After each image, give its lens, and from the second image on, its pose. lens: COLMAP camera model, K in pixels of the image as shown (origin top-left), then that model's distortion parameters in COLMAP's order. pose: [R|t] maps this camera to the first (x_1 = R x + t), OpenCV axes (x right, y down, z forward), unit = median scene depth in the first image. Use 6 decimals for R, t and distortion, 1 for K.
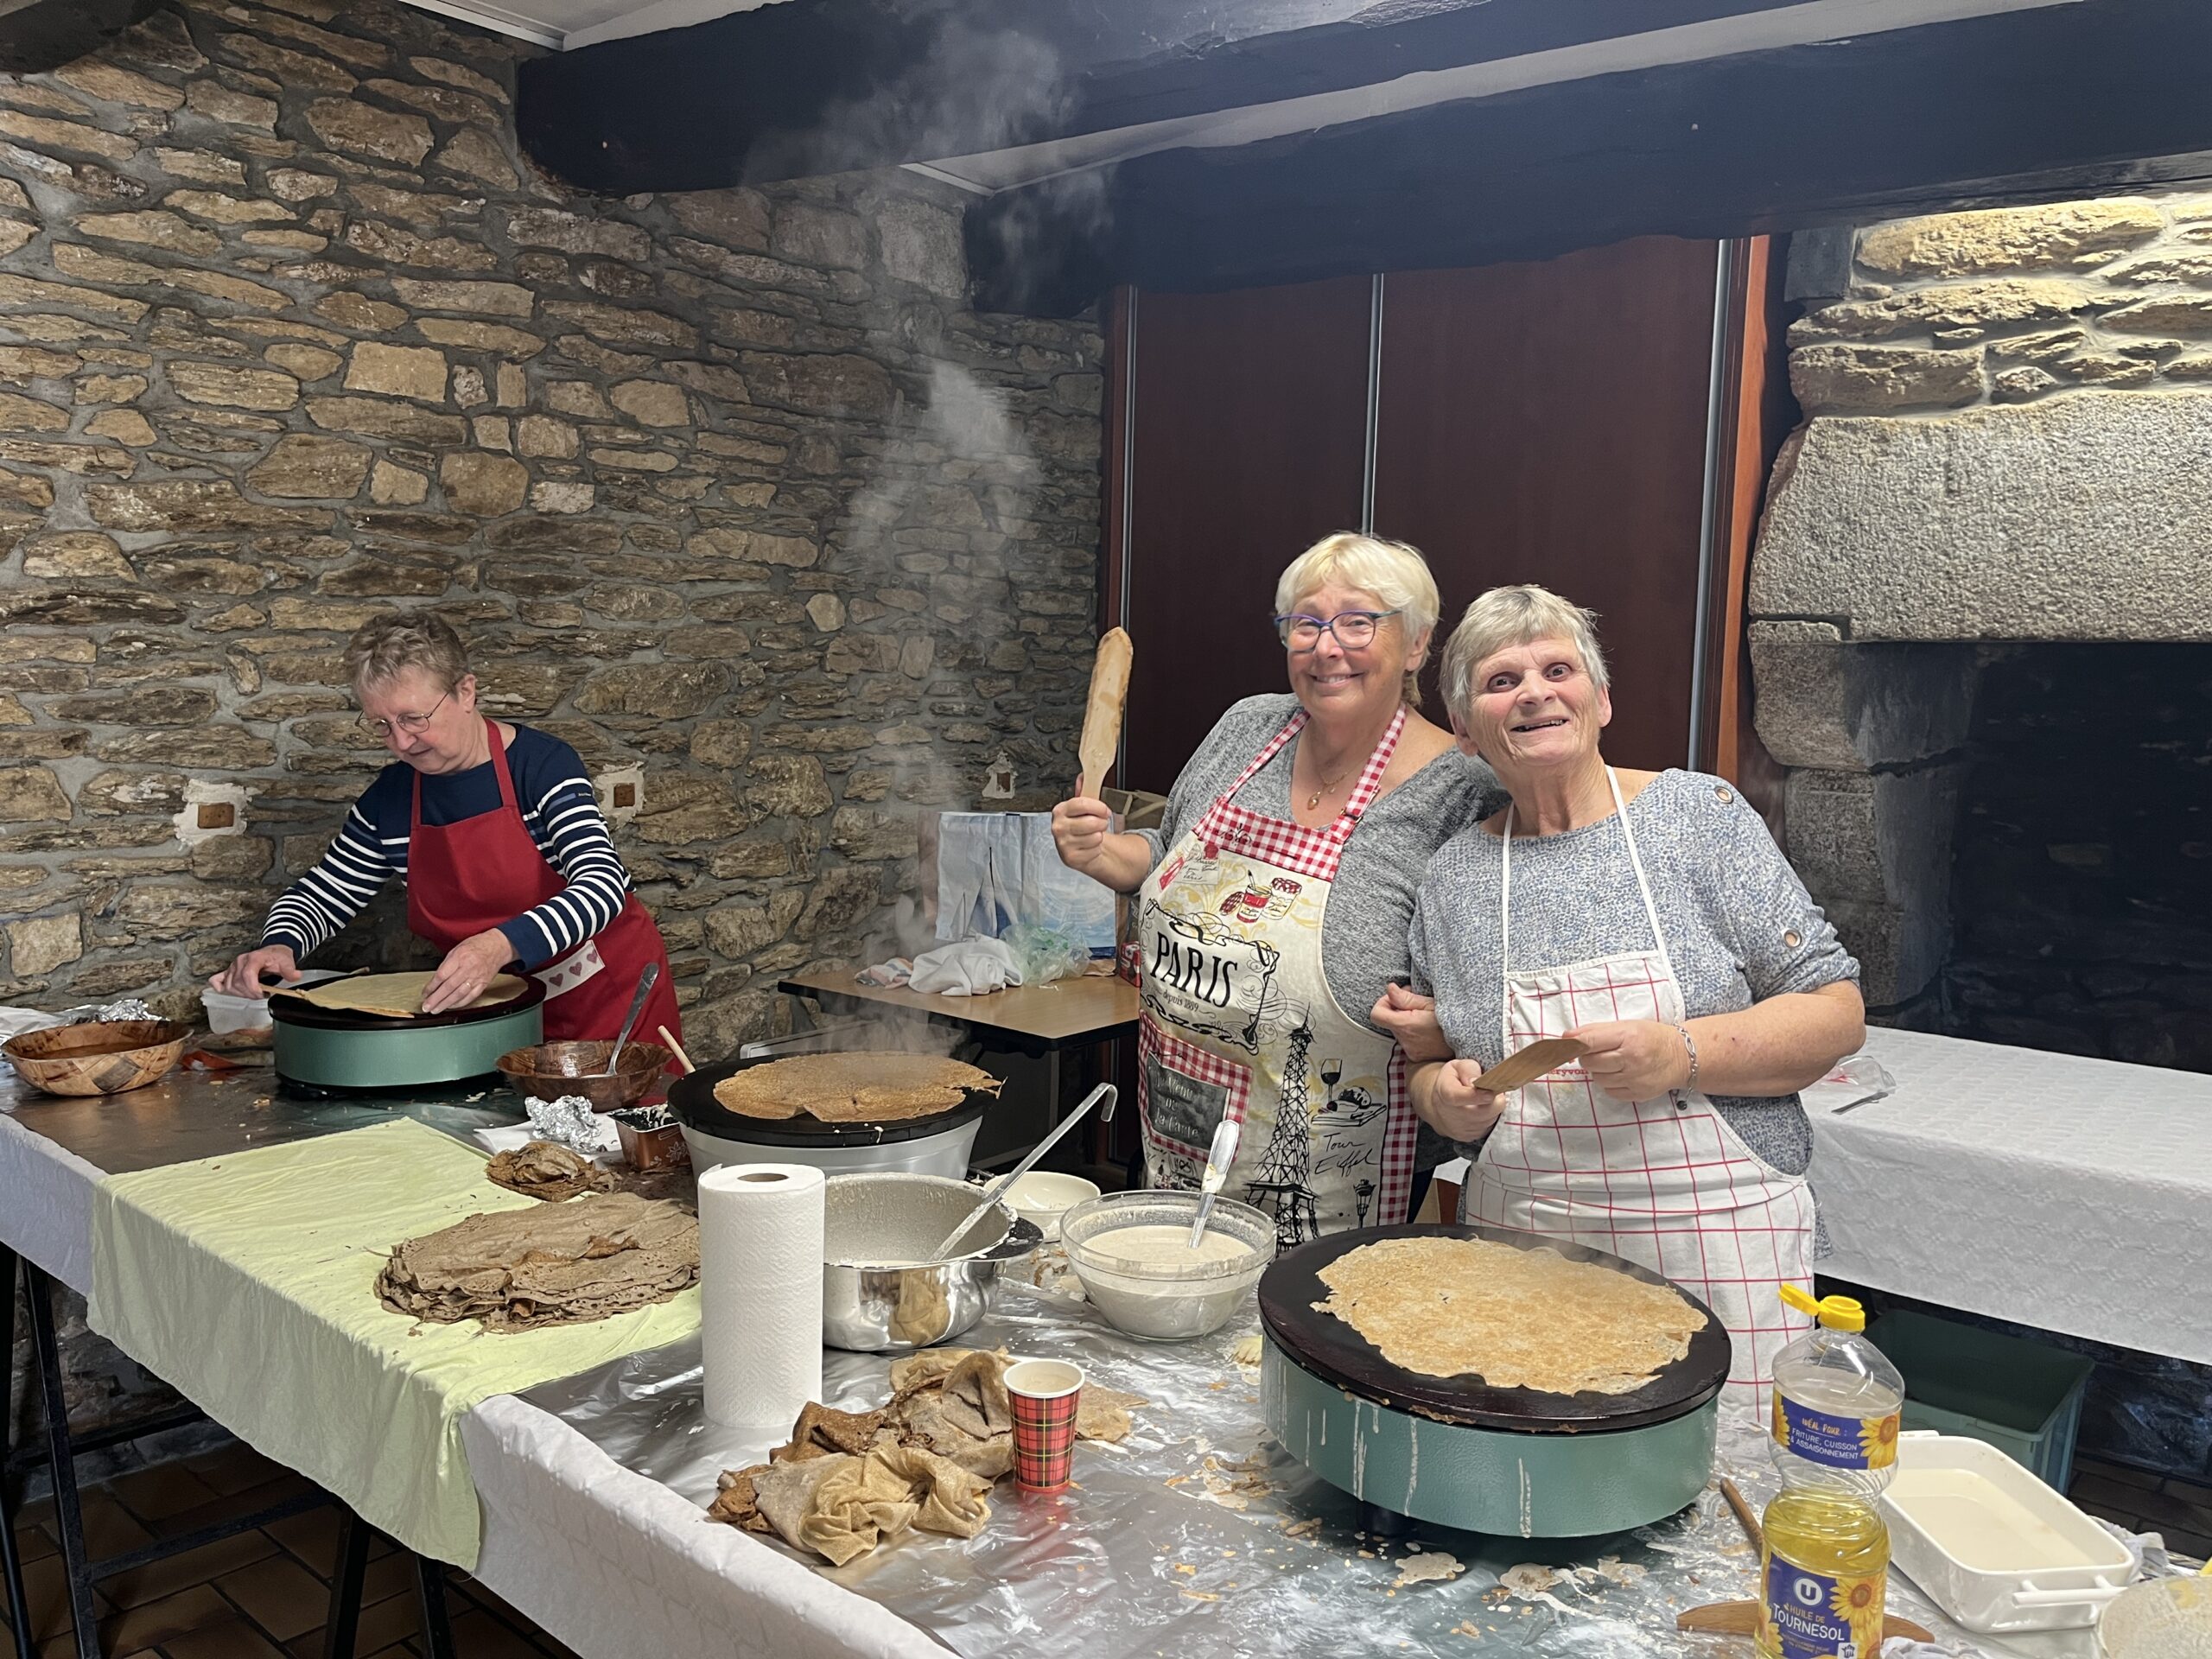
lens RADIAL K [[1676.9, 0, 1100.8], [0, 1676.9, 830.8], [0, 0, 1]] dist [0.073372, -0.096036]
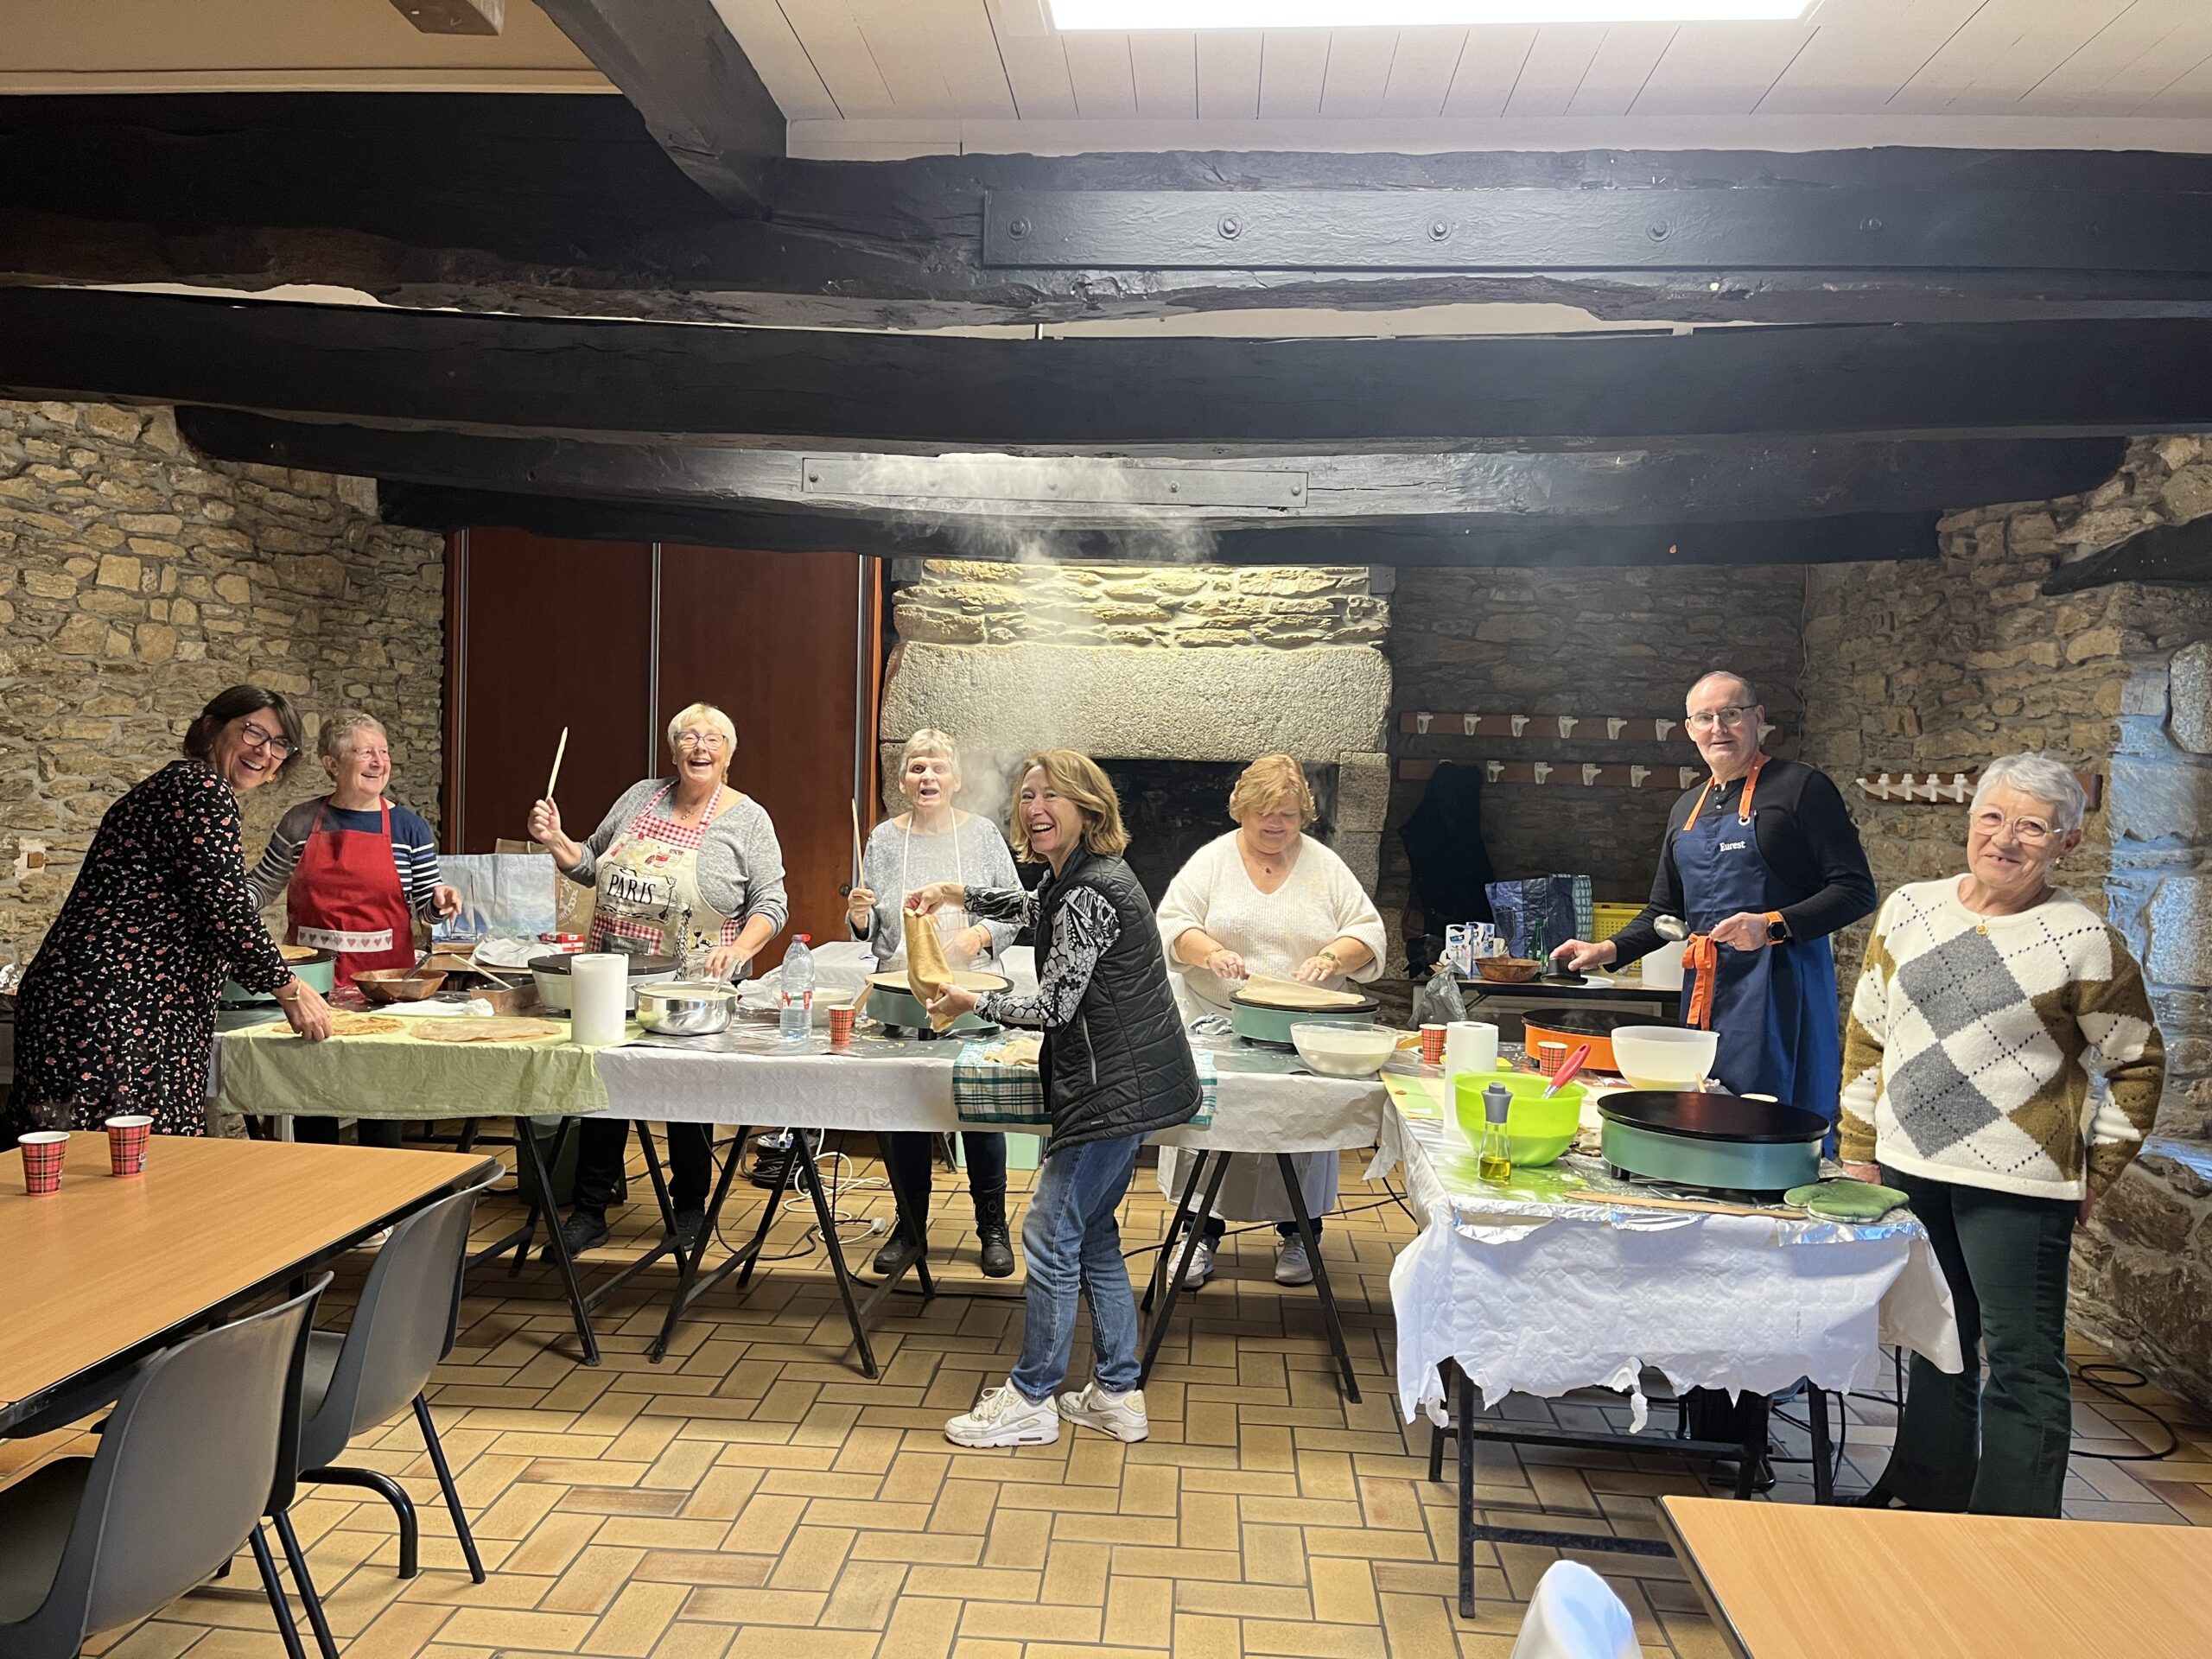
lens RADIAL K [[1676.9, 0, 1095.5], [0, 1676.9, 846.8], [0, 0, 1]] dist [0.073372, -0.096036]
pose [[0.805337, -0.023298, 0.592359, -0.599553], [0.047835, 0.998523, -0.025760, 0.058552], [-0.590884, 0.049081, 0.805262, -0.729704]]
